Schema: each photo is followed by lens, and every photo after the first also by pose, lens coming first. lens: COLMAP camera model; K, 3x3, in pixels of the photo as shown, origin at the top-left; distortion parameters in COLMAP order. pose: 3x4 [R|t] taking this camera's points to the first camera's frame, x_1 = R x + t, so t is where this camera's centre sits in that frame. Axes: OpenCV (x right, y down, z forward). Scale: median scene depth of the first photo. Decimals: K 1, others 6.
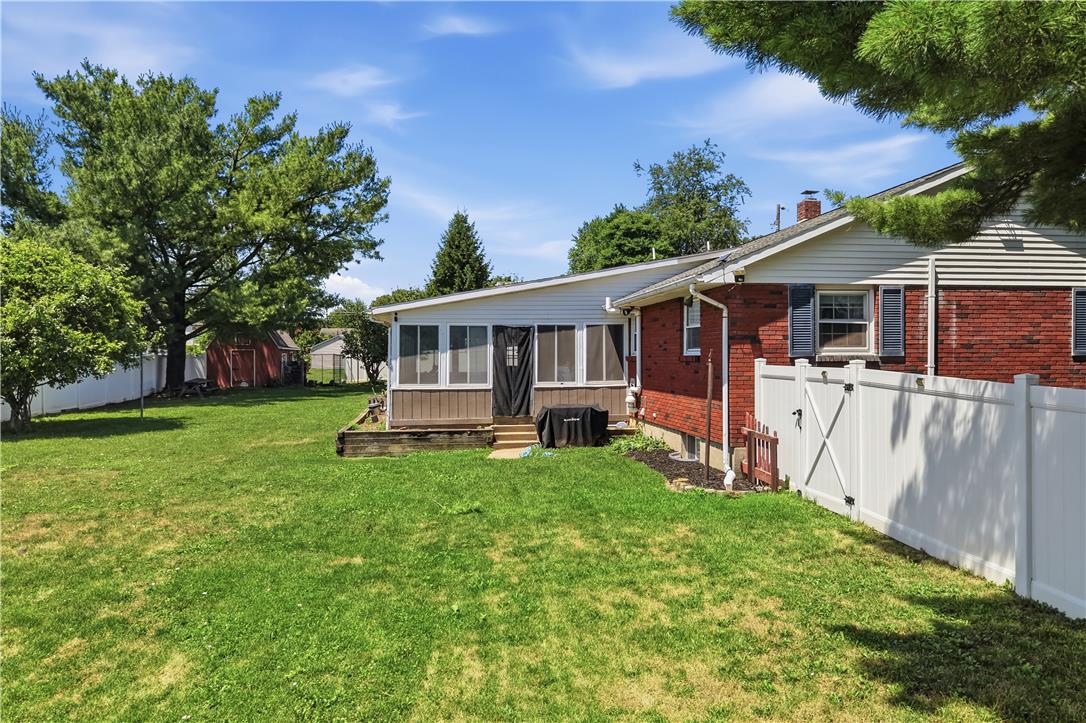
lens RADIAL K [[726.7, 0, 535.1], [0, 726.7, 365.4], [0, 0, 1]] dist [0.055565, -0.057242]
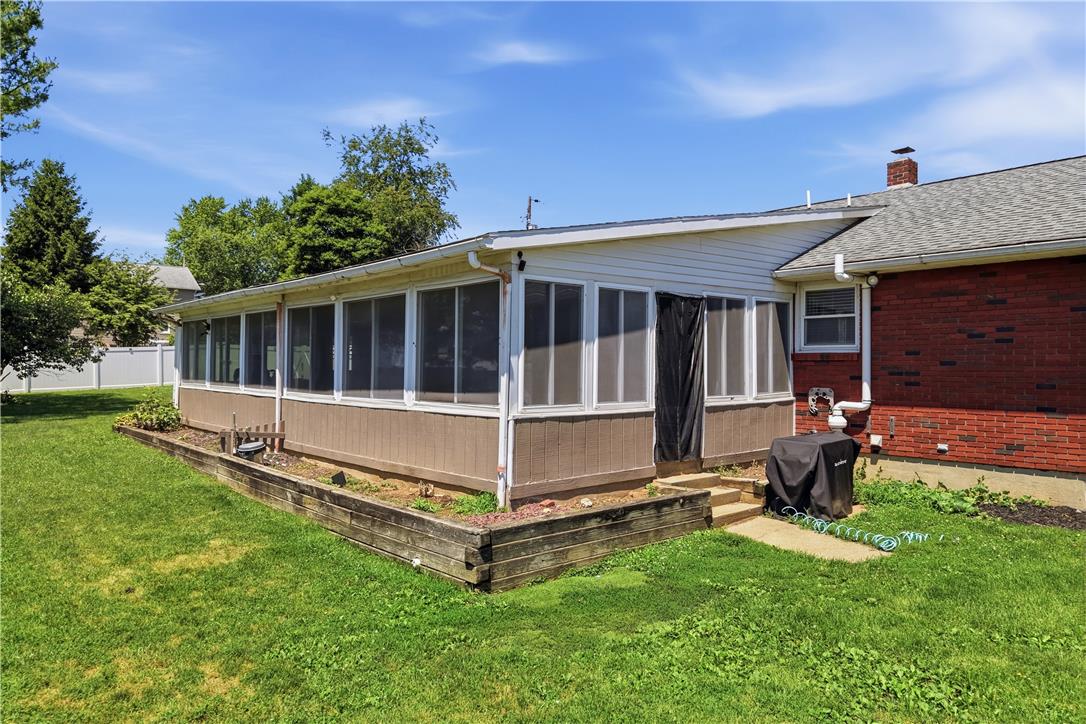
lens RADIAL K [[726.7, 0, 546.9], [0, 726.7, 369.2], [0, 0, 1]] dist [0.055565, -0.057242]
pose [[0.838992, 0.001293, 0.544143, -0.421486], [-0.000212, 0.999998, -0.002049, 0.002601], [-0.544144, 0.001604, 0.838990, 0.597184]]
